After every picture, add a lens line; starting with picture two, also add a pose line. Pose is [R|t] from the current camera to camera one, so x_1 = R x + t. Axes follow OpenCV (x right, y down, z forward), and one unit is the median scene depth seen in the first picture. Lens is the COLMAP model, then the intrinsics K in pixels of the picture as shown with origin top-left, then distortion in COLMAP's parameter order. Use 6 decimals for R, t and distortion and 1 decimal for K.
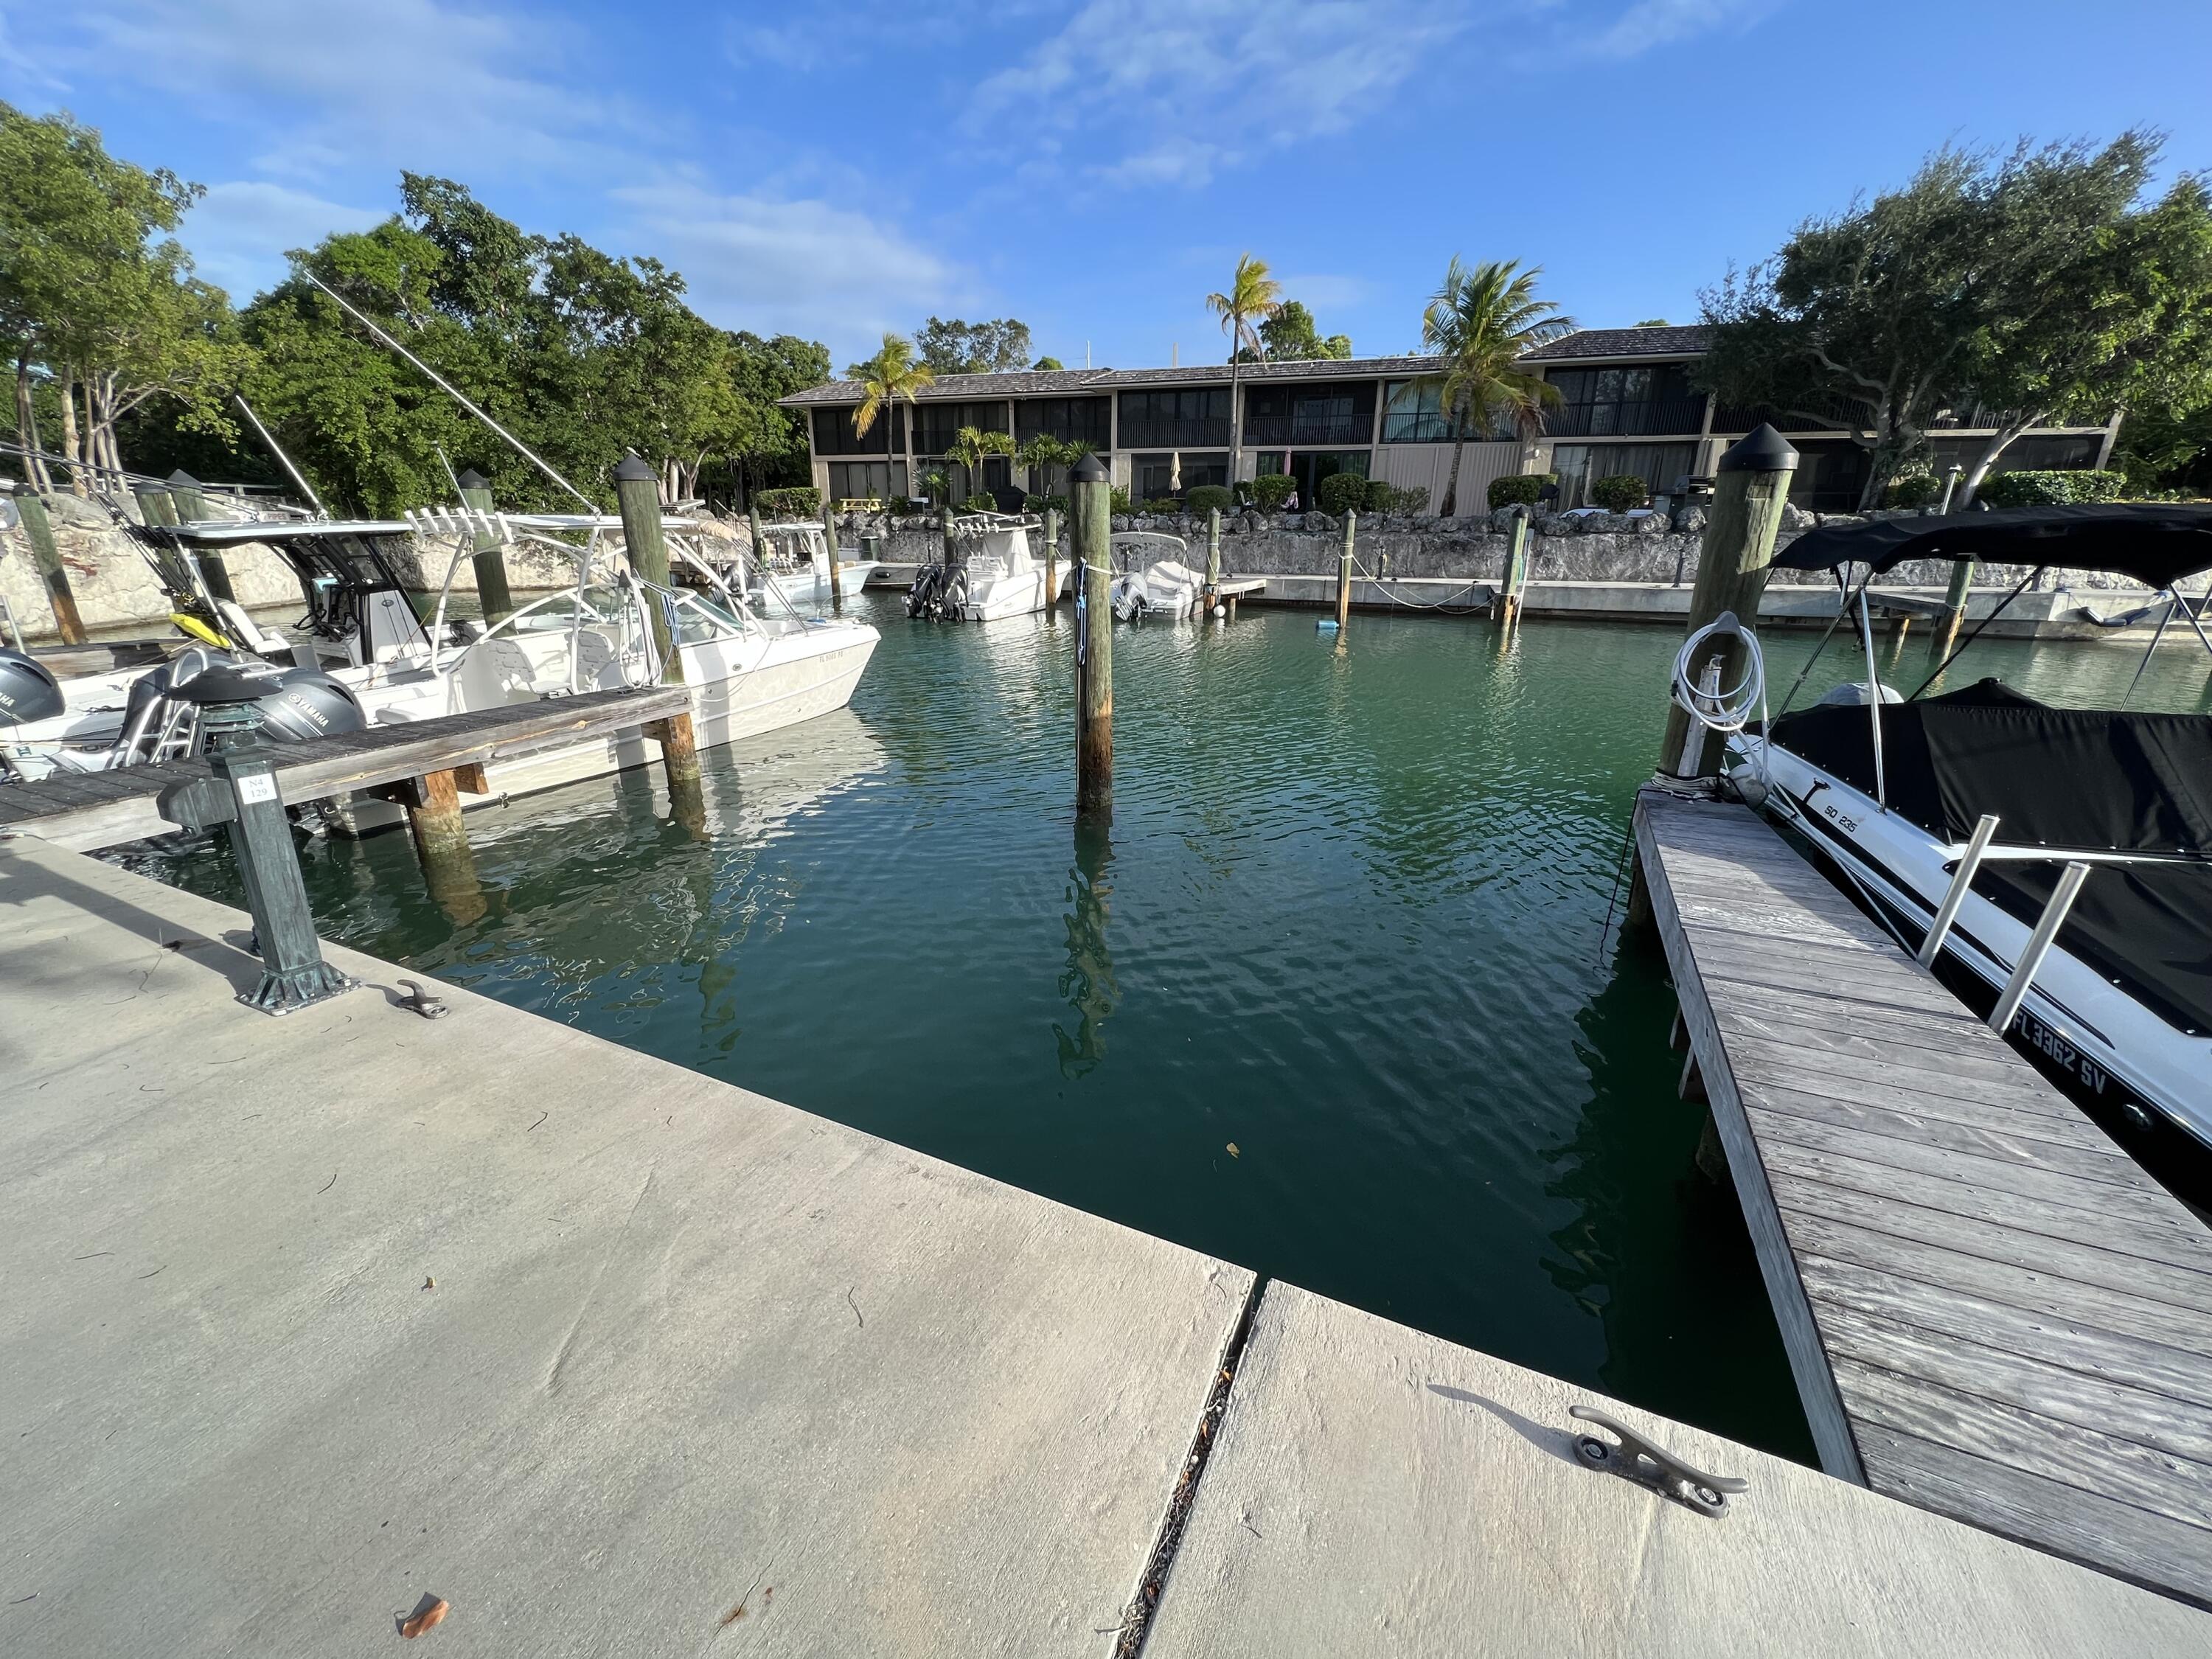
lens RADIAL K [[879.7, 0, 1103.9], [0, 879.7, 834.4], [0, 0, 1]] dist [-0.001042, -0.000482]
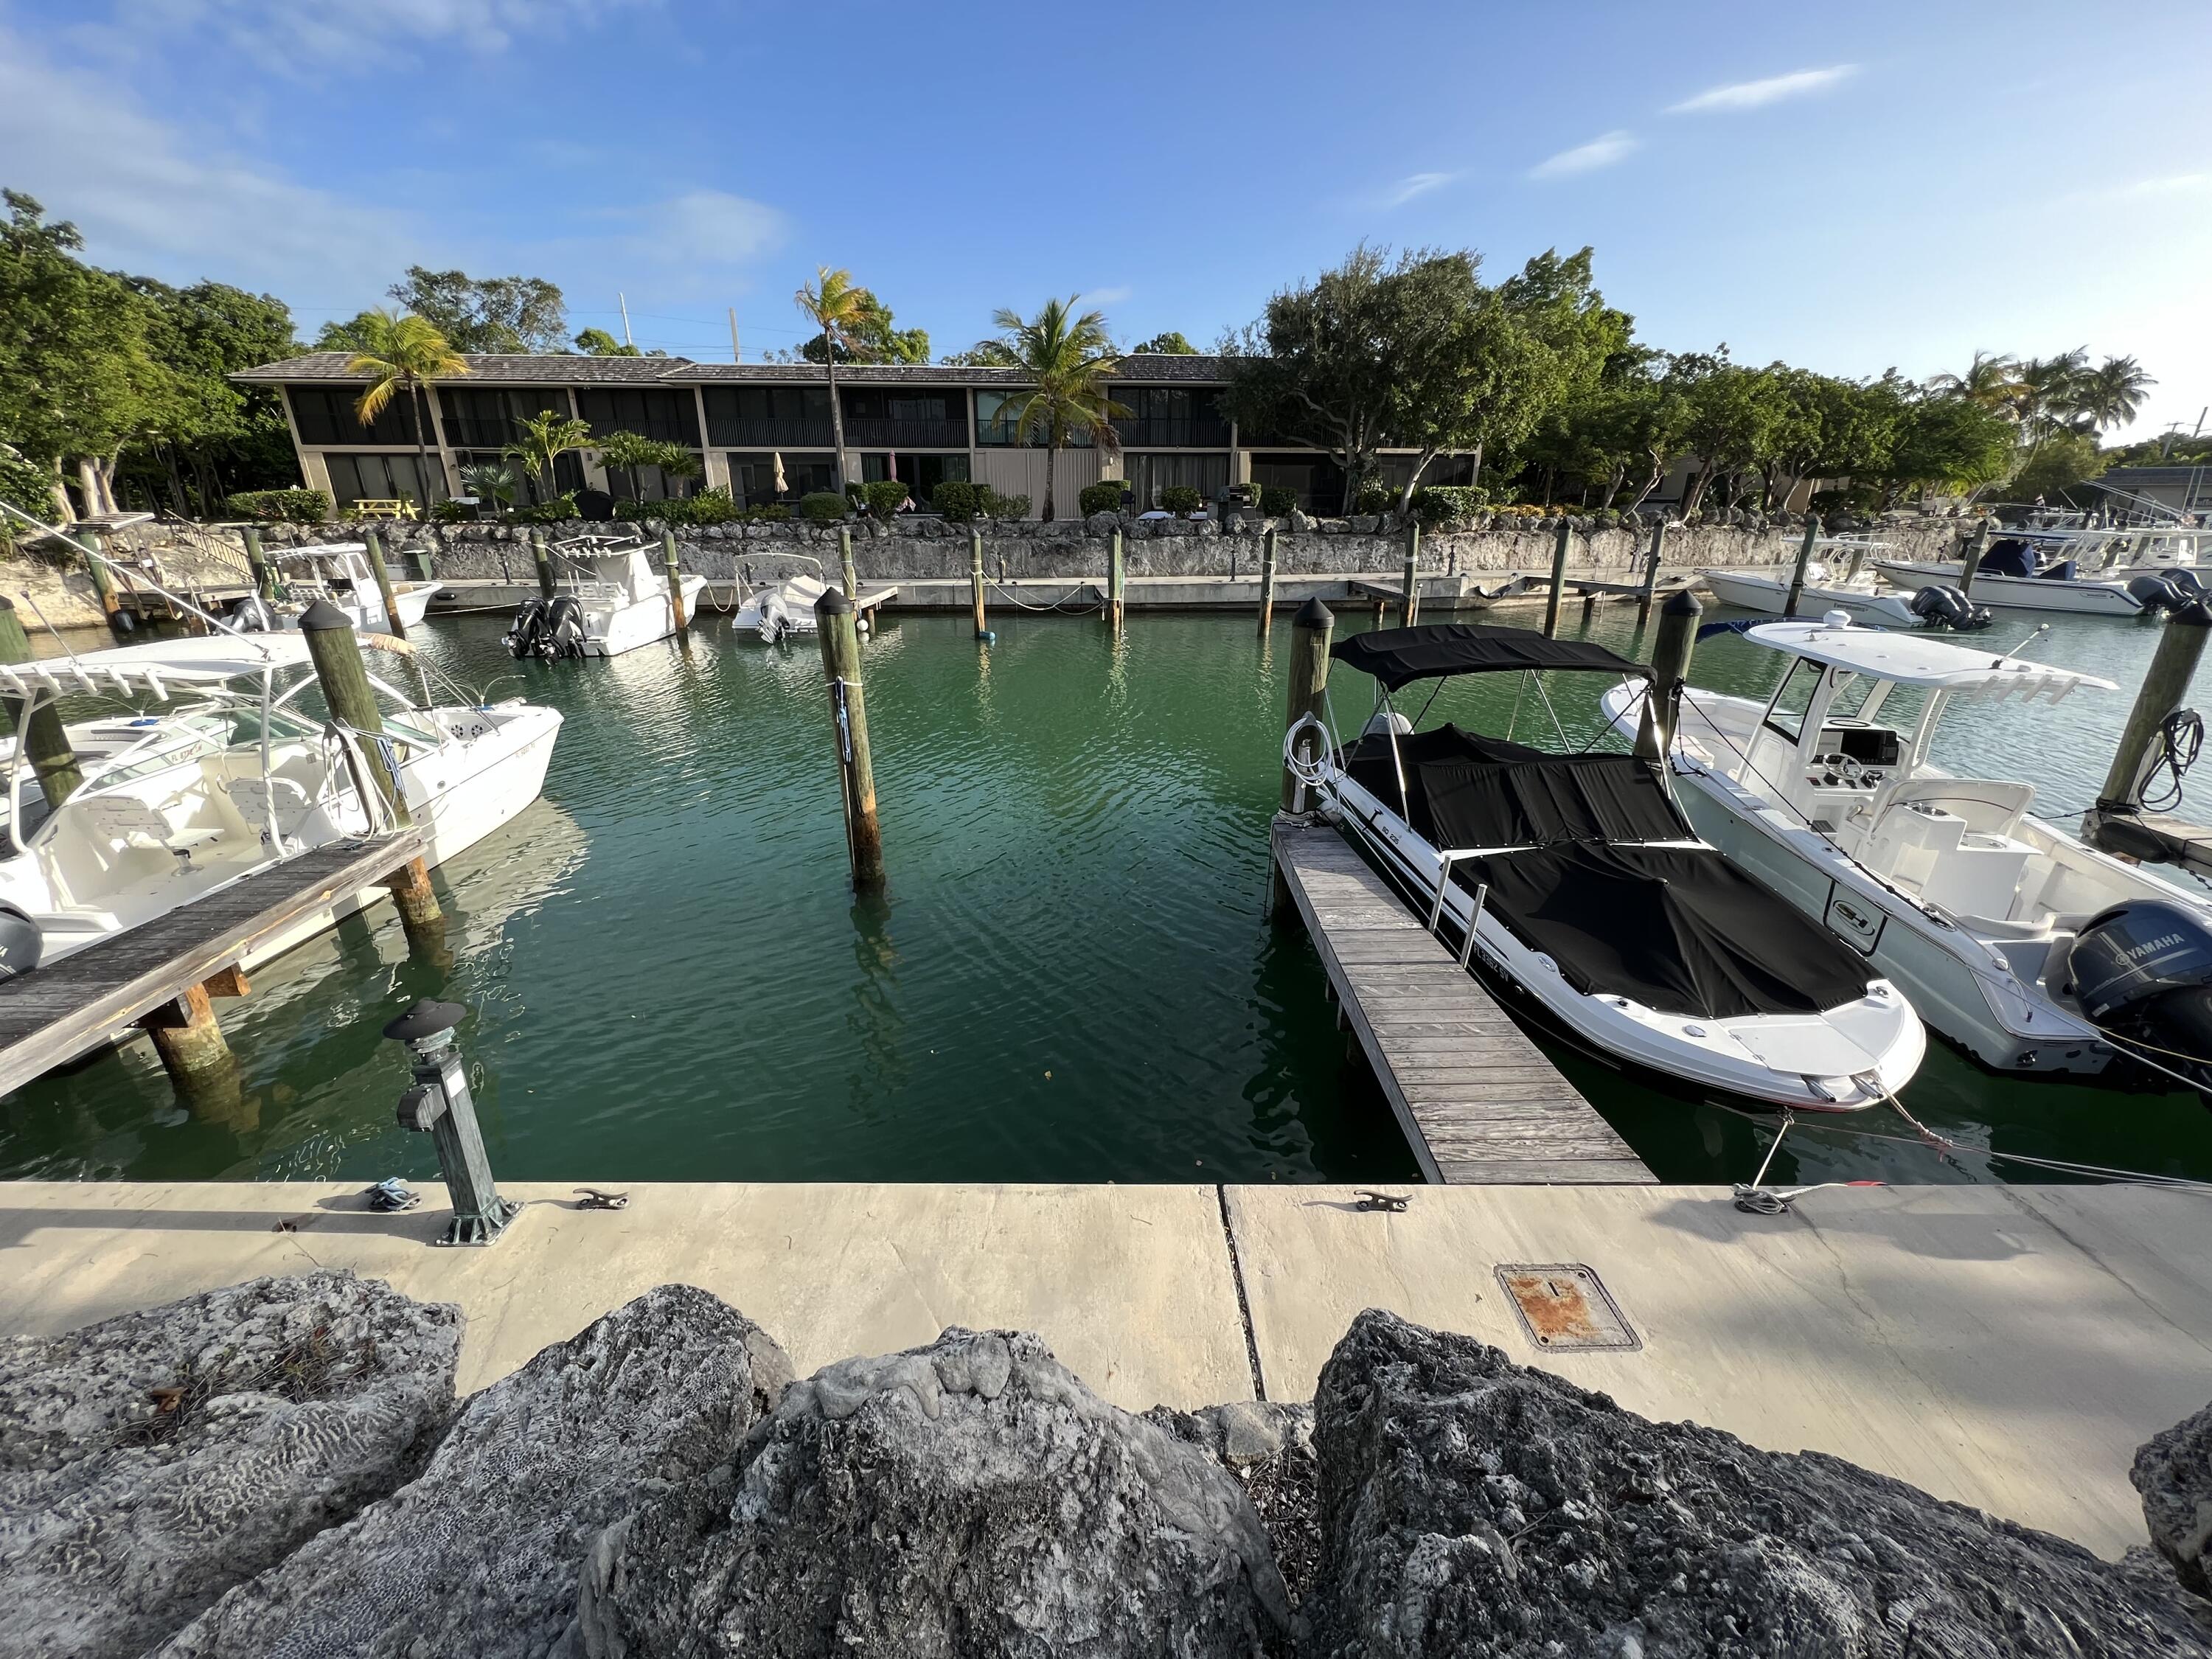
lens RADIAL K [[892.9, 0, 1103.8], [0, 892.9, 831.1], [0, 0, 1]] dist [-0.006008, -0.000063]
pose [[0.902869, -0.159640, 0.399178, -0.069699], [0.144066, 0.987164, 0.068937, -0.046707], [-0.405059, -0.004734, 0.914278, -0.074994]]
